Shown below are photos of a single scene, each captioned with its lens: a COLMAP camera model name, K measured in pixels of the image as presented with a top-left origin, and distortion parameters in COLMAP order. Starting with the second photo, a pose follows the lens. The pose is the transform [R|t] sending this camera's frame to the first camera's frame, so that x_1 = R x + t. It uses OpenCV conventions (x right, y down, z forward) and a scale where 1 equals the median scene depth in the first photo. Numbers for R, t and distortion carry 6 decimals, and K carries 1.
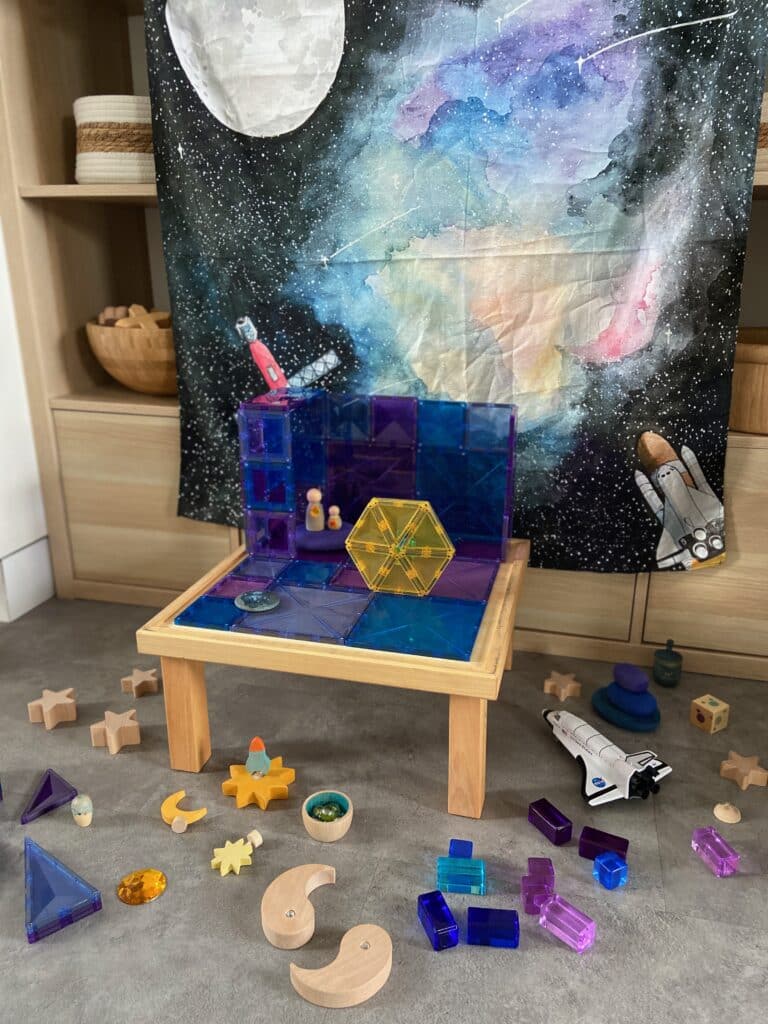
lens RADIAL K [[783.7, 0, 384.0], [0, 783.7, 512.0], [0, 0, 1]] dist [0.110544, -0.157155]
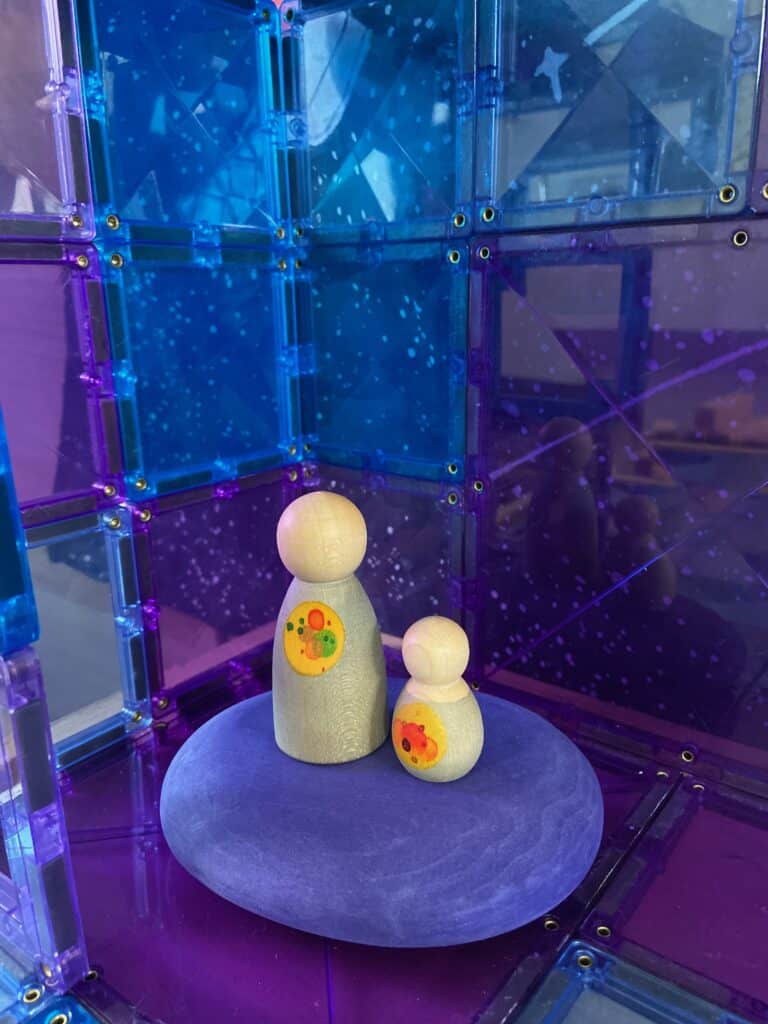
lens RADIAL K [[783.7, 0, 384.0], [0, 783.7, 512.0], [0, 0, 1]] dist [0.110544, -0.157155]
pose [[0.917309, 0.082988, -0.389432, -0.016266], [-0.099865, 0.994729, -0.023255, -0.023404], [0.385450, 0.060223, 0.920762, 0.856934]]
